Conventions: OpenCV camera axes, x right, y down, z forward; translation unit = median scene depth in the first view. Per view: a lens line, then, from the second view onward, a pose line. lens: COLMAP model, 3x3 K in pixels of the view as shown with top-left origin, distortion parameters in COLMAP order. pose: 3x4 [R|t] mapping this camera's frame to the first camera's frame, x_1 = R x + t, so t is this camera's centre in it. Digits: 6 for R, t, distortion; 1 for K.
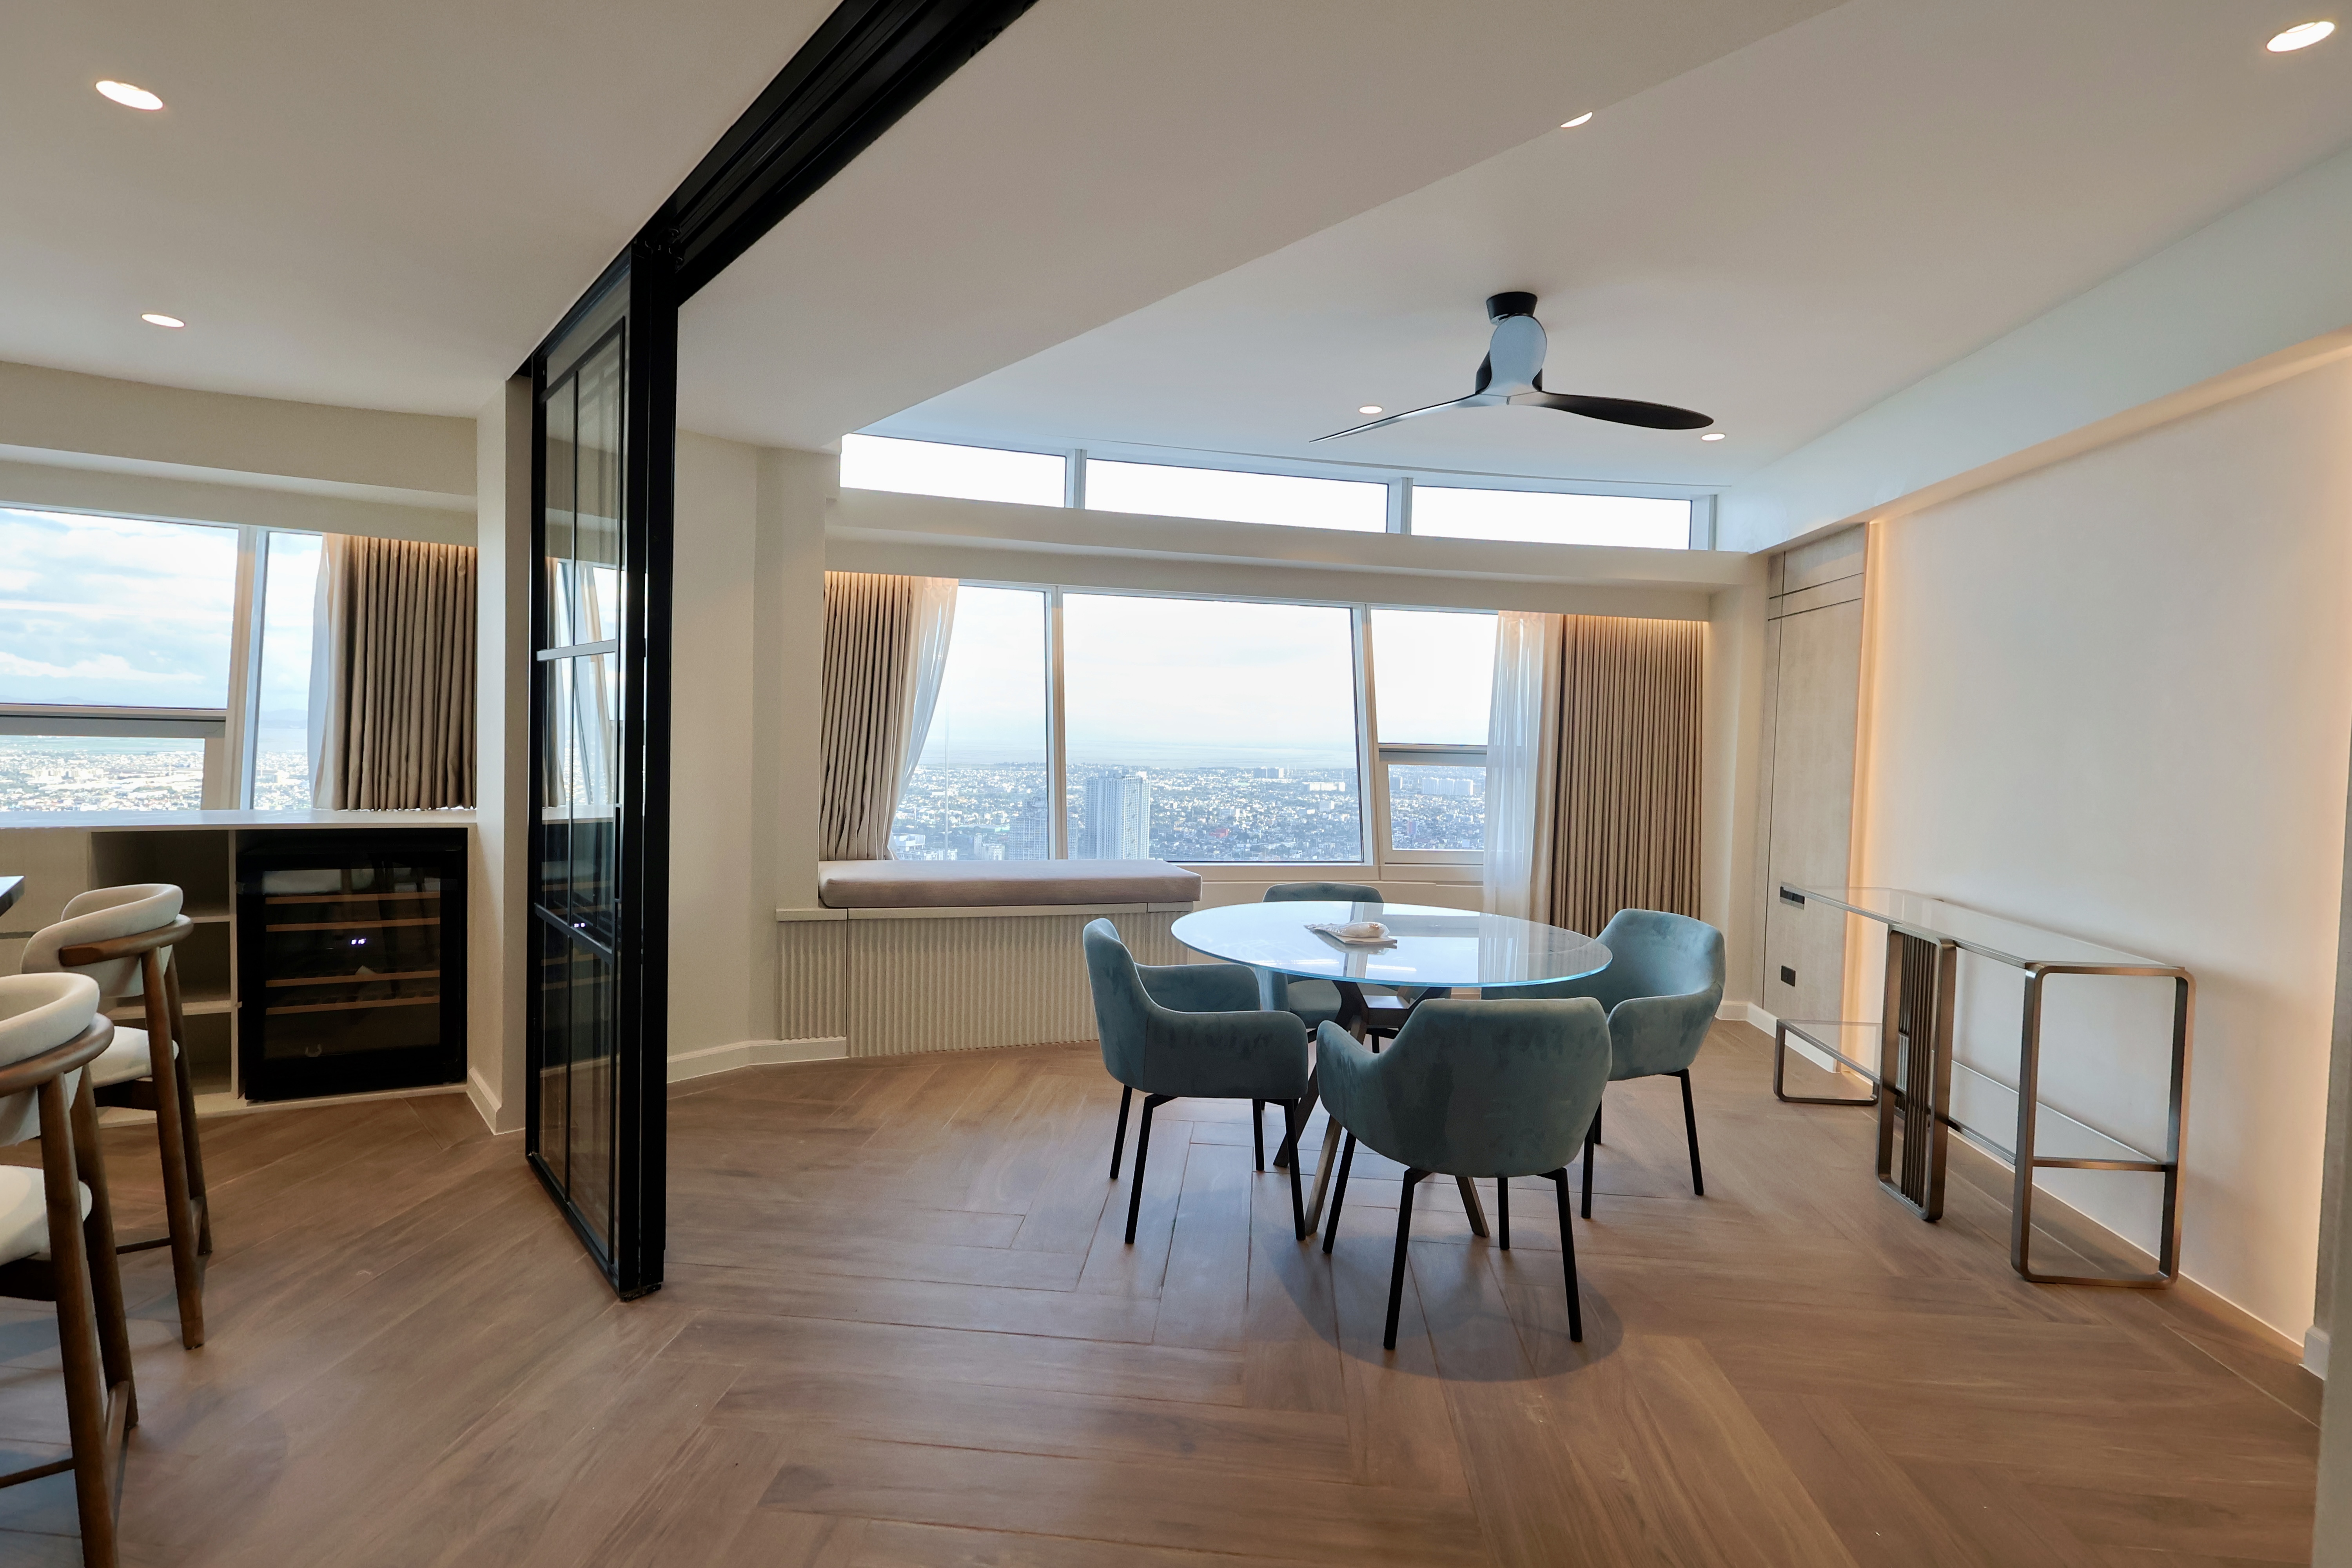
lens RADIAL K [[1150.5, 0, 1176.0], [0, 1150.5, 784.0], [0, 0, 1]] dist [-0.016248, 0.013918]
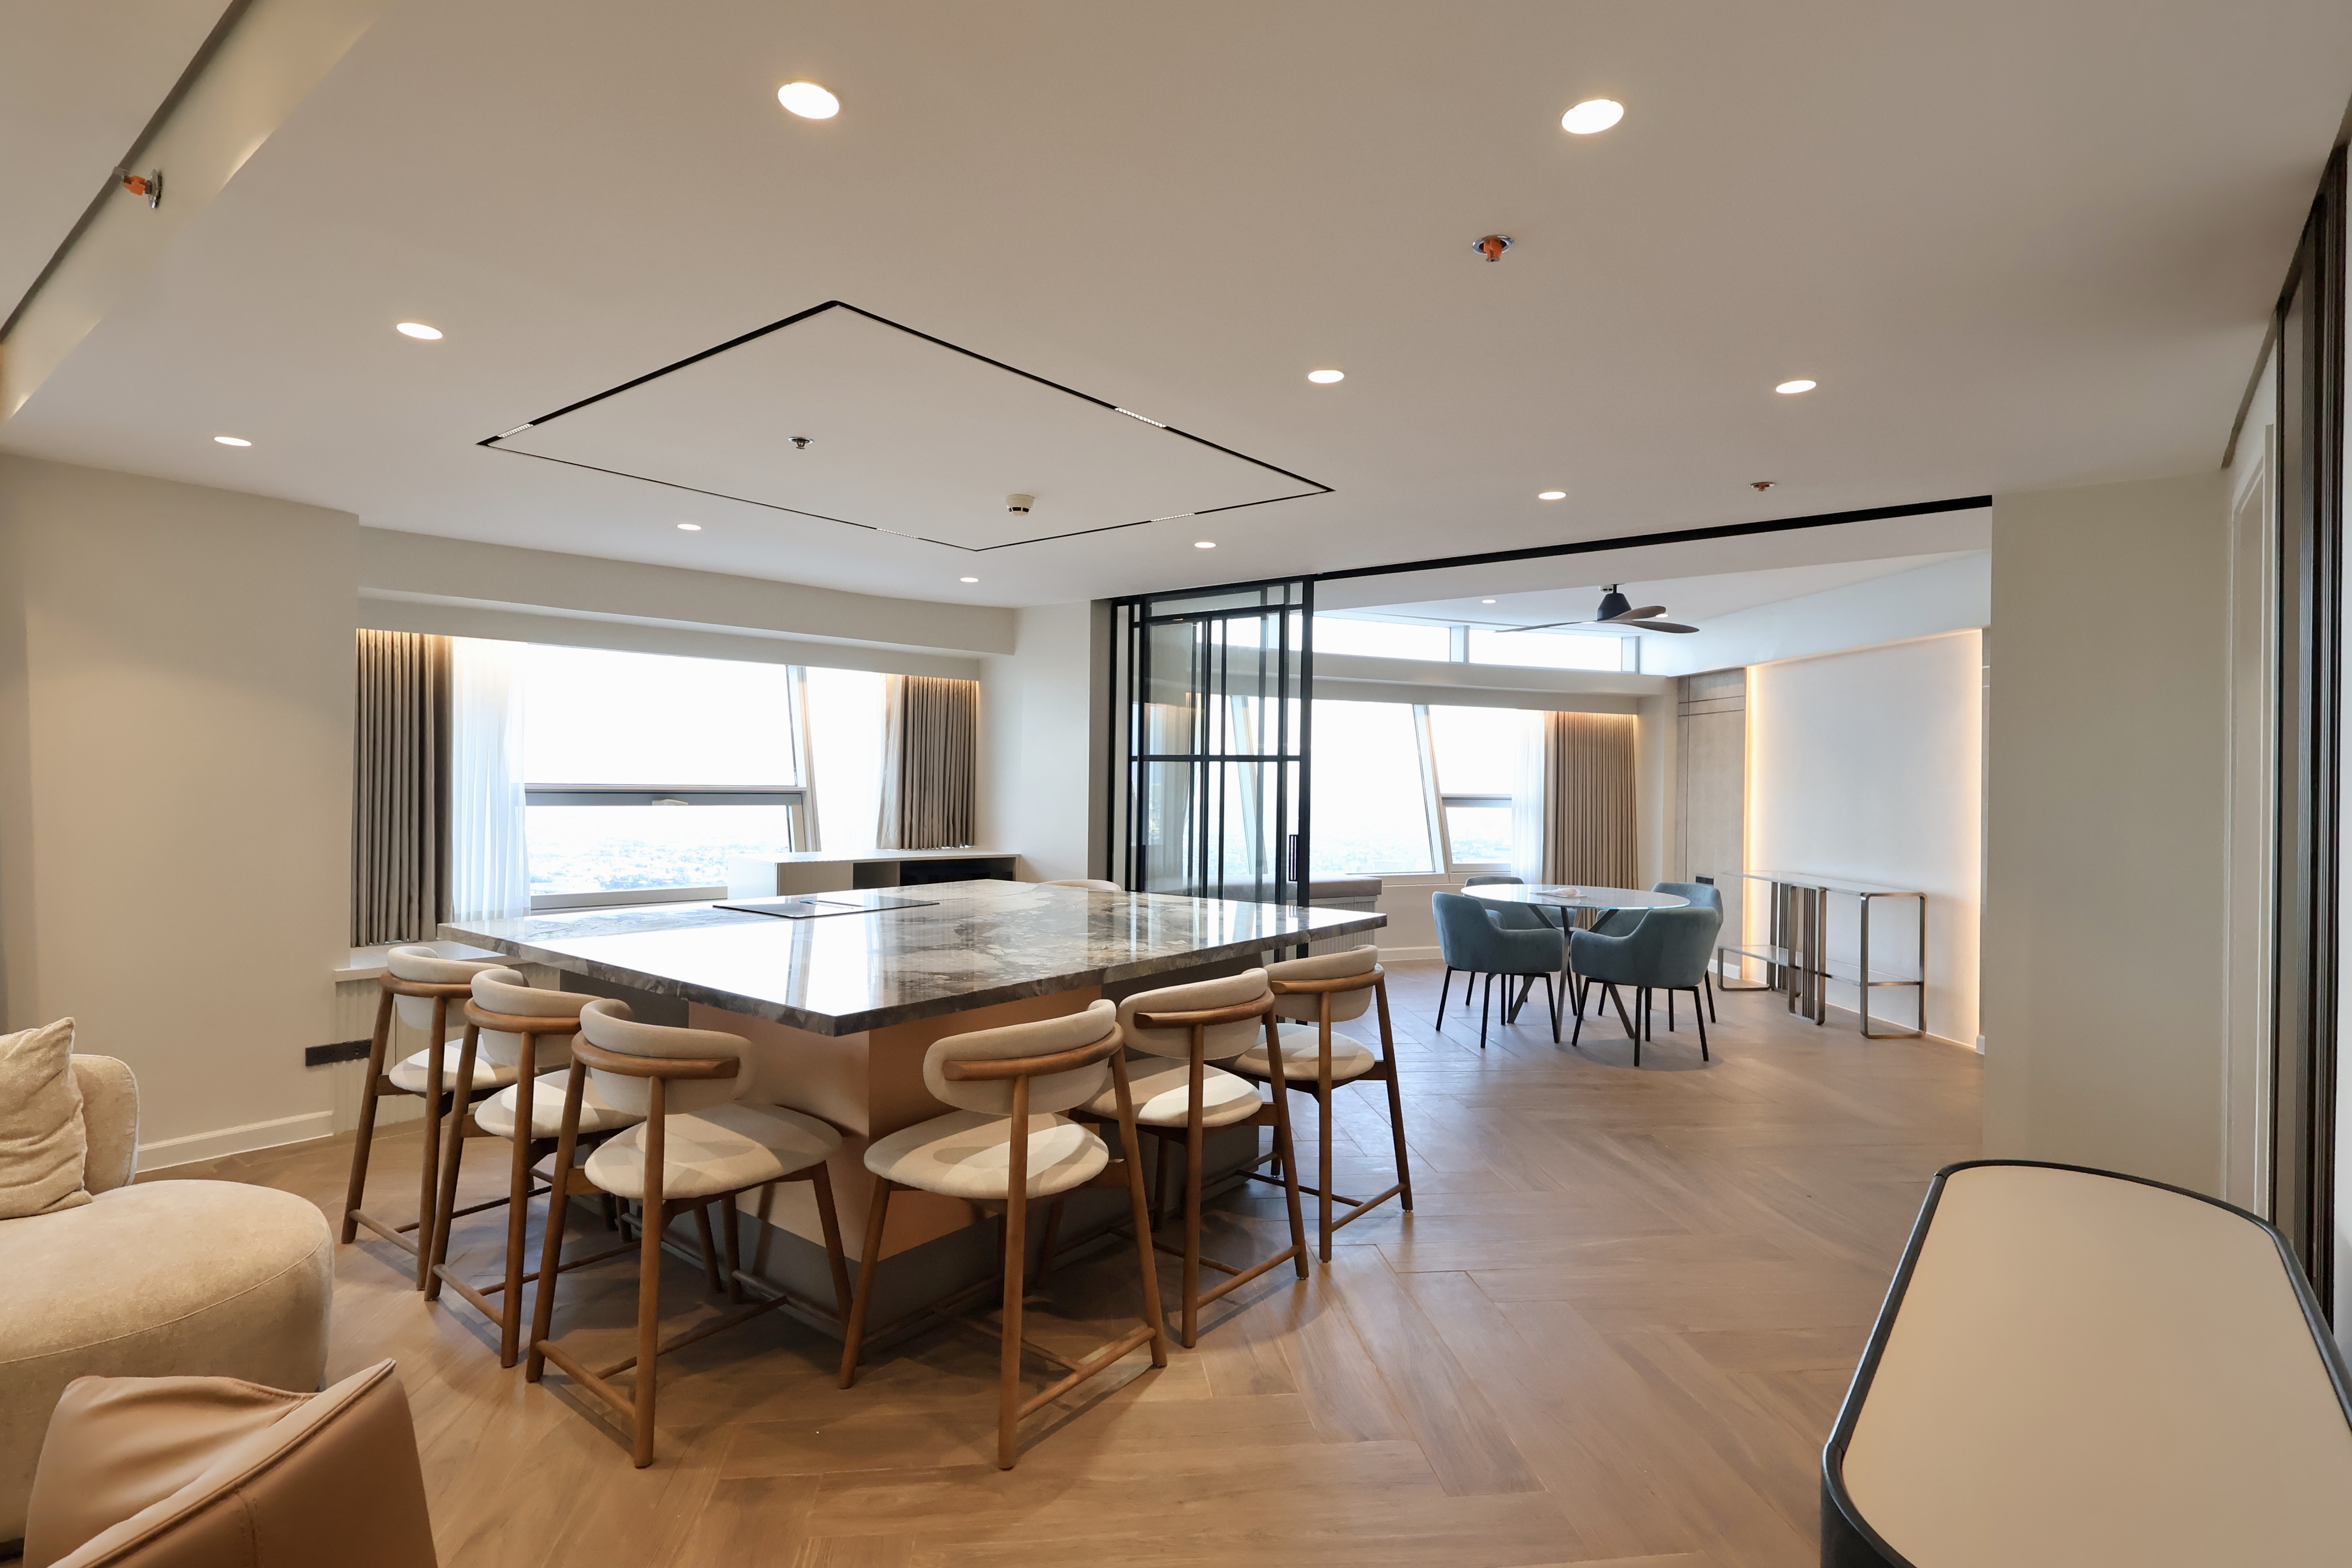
lens RADIAL K [[1150.5, 0, 1176.0], [0, 1150.5, 784.0], [0, 0, 1]] dist [-0.016248, 0.013918]
pose [[0.980566, -0.014830, 0.195629, -0.627801], [0.022203, 0.999121, -0.035552, -0.002451], [-0.194930, 0.039204, 0.980033, -0.584181]]
